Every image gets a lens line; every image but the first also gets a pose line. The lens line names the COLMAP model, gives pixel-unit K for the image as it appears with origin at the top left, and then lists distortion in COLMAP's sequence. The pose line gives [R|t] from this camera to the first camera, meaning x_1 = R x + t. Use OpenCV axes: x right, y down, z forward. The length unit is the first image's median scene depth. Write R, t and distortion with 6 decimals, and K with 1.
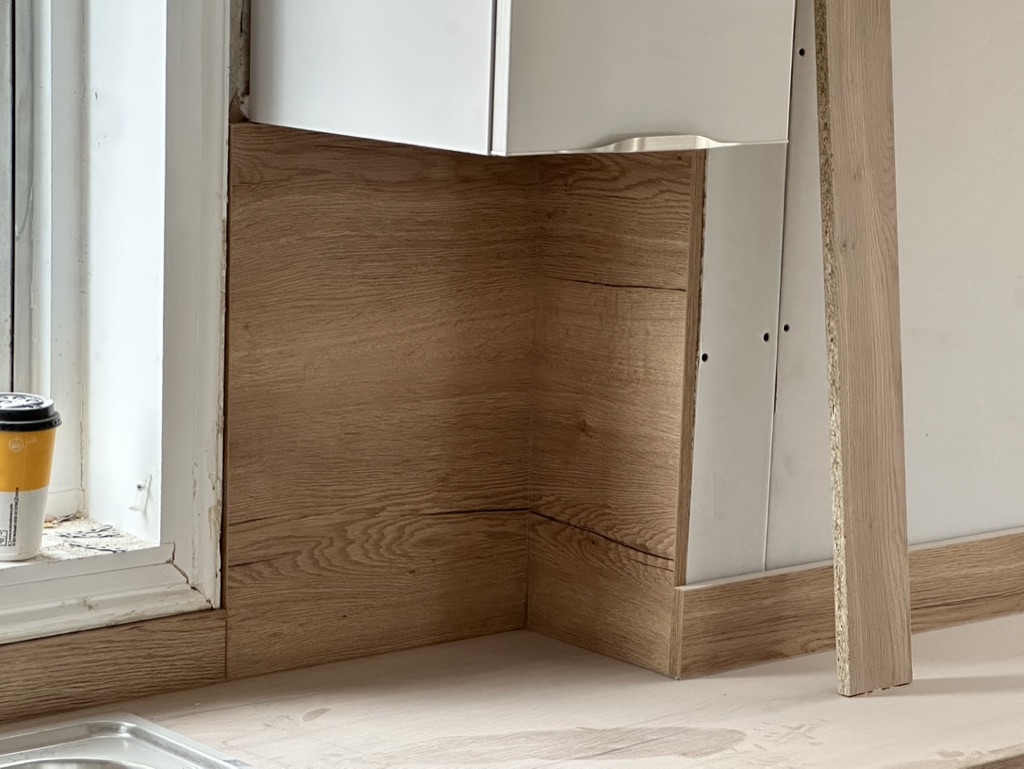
lens RADIAL K [[2929.0, 0, 512.0], [0, 2929.0, 384.5], [0, 0, 1]] dist [0.081924, 0.576296]
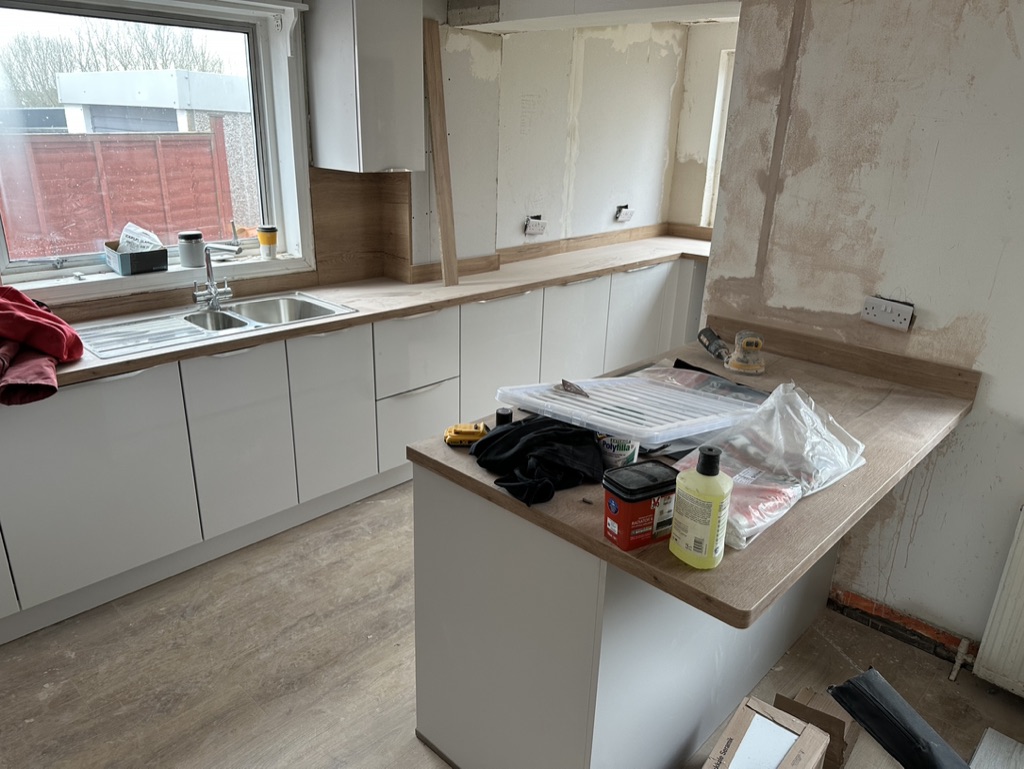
lens RADIAL K [[717.0, 0, 512.0], [0, 717.0, 384.5], [0, 0, 1]] dist [0.064420, -0.100856]
pose [[0.993385, -0.039461, 0.107841, 0.088666], [0.019287, 0.983096, 0.182070, 0.049804], [-0.113202, -0.178786, 0.977354, -0.255311]]
